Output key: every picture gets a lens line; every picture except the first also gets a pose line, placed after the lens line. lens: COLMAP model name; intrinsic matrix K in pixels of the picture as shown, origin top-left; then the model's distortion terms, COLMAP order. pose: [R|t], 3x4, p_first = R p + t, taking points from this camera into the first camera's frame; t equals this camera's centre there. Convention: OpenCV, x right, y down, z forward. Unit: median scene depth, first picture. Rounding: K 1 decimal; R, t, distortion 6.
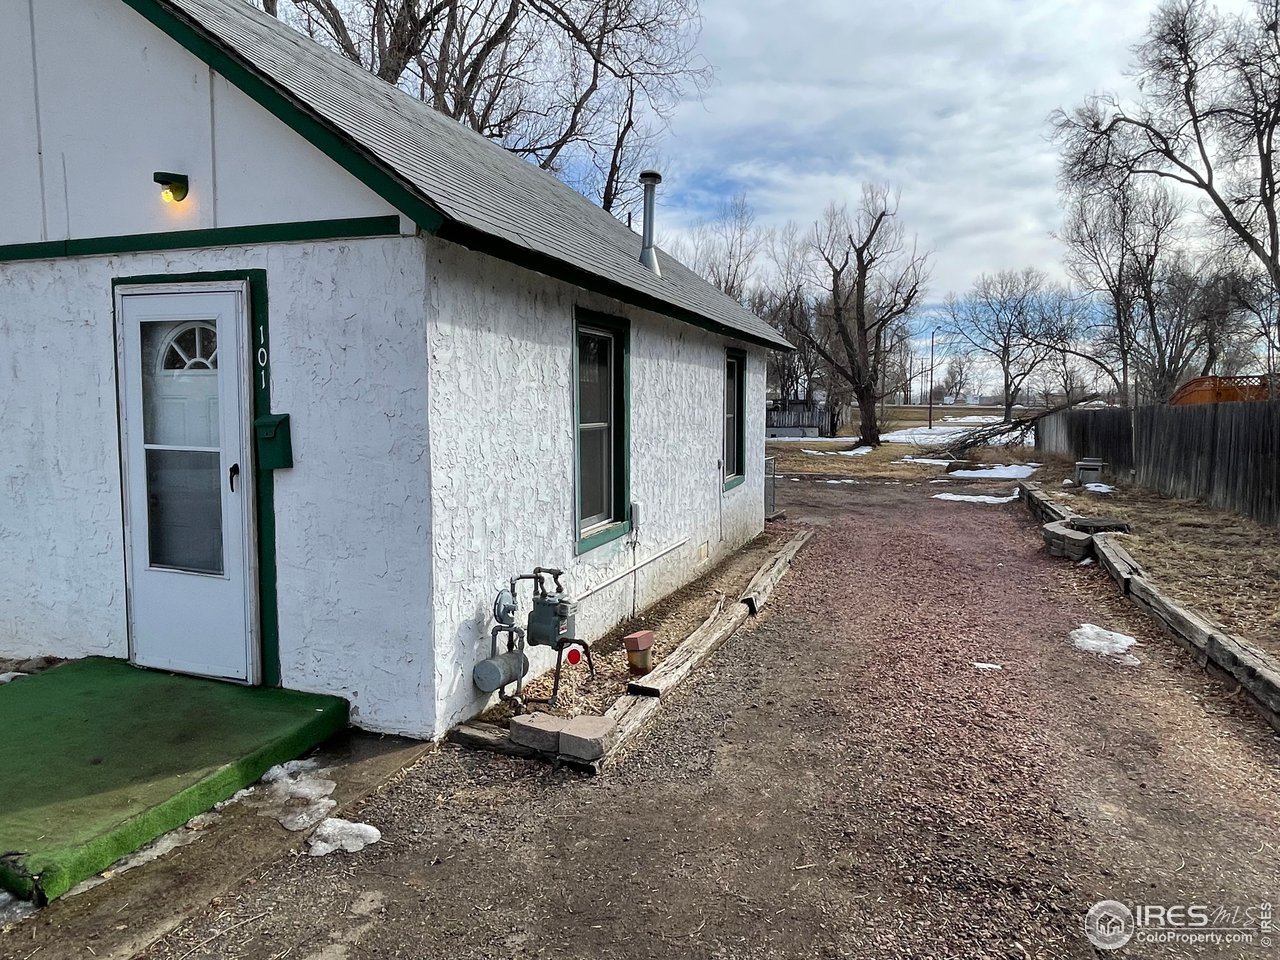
lens RADIAL K [[863.5, 0, 641.6], [0, 863.5, 481.5], [0, 0, 1]] dist [0.004918, -0.002155]
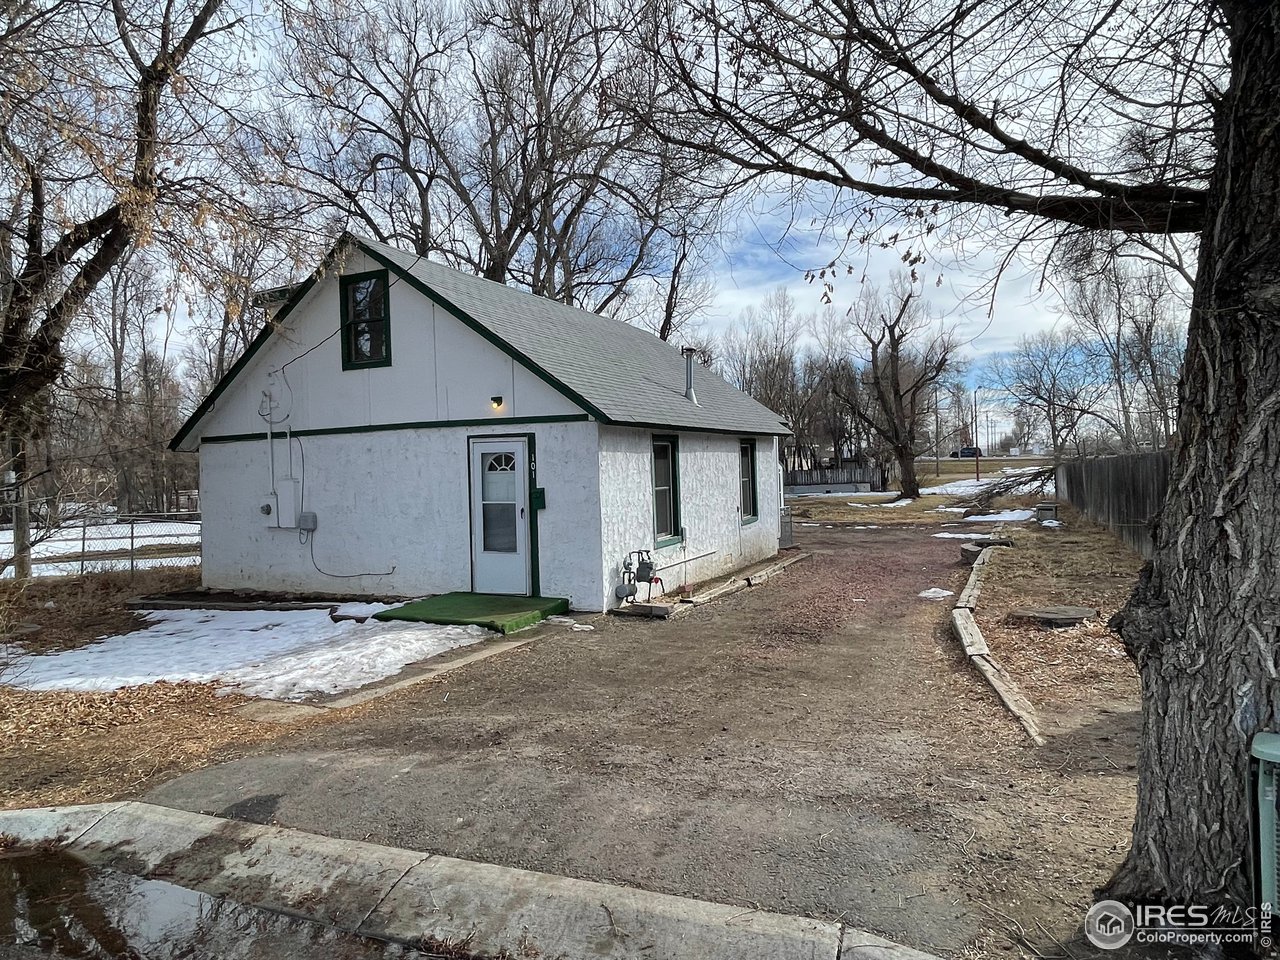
lens RADIAL K [[863.5, 0, 640.0], [0, 863.5, 478.8], [0, 0, 1]] dist [0.004918, -0.002155]
pose [[0.996149, -0.031686, -0.081751, 0.065188], [0.025543, 0.996847, -0.075125, 0.070462], [0.083873, 0.072747, 0.993817, -1.121777]]
